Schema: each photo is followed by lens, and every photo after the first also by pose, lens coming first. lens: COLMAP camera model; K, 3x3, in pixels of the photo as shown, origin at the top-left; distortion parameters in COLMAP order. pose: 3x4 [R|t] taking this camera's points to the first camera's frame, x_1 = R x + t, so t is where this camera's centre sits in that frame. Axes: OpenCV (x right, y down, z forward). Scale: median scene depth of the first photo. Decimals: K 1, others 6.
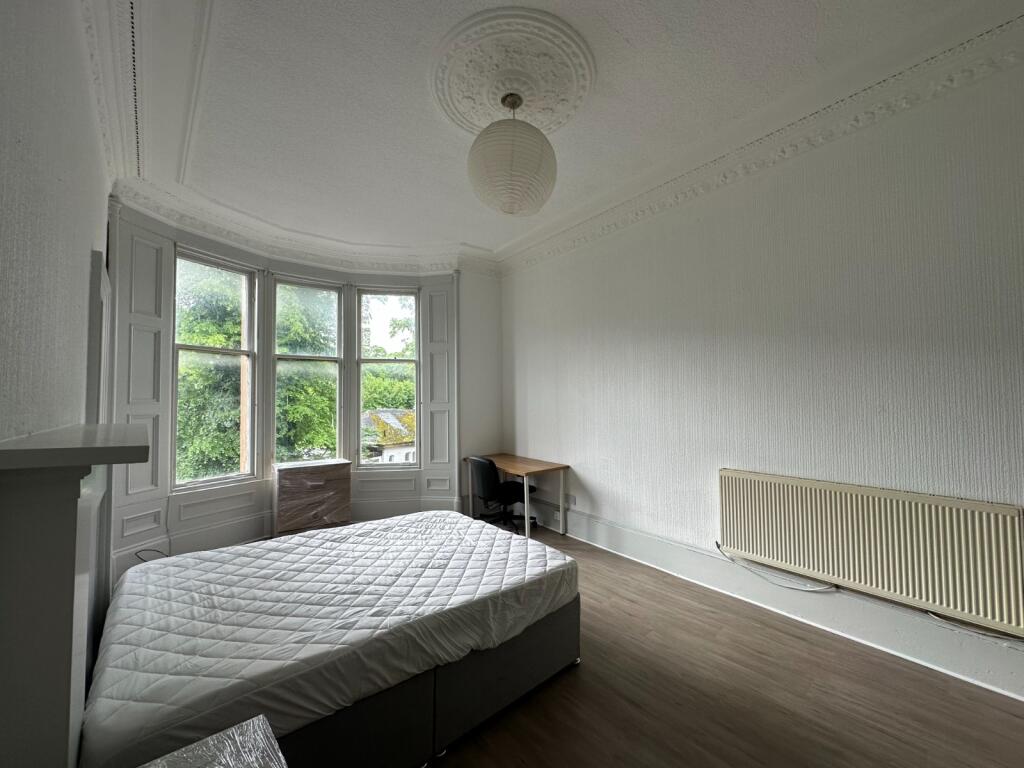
lens RADIAL K [[408.8, 0, 517.8], [0, 408.8, 390.9], [0, 0, 1]] dist [-0.000999, -0.000048]
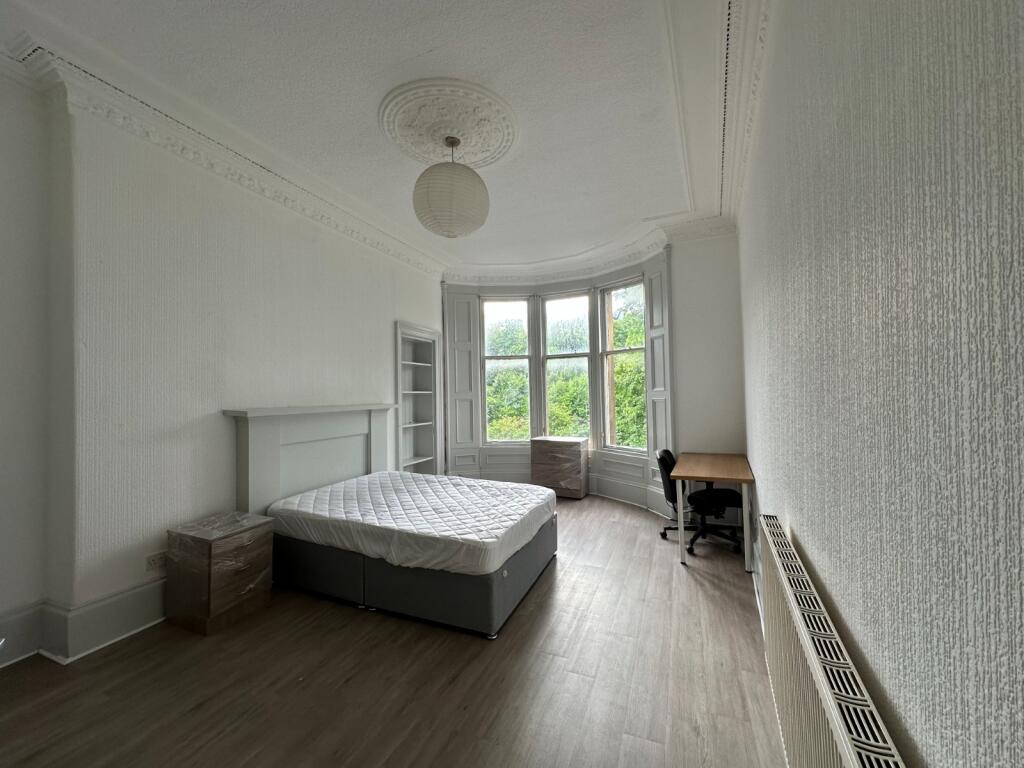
lens RADIAL K [[415.4, 0, 512.0], [0, 415.4, 384.0], [0, 0, 1]] dist [-0.001379, -0.000121]
pose [[0.429795, -0.016343, -0.902778, 0.689991], [0.033773, 0.999427, -0.002014, 0.005231], [0.902295, -0.029624, 0.430101, 0.367187]]
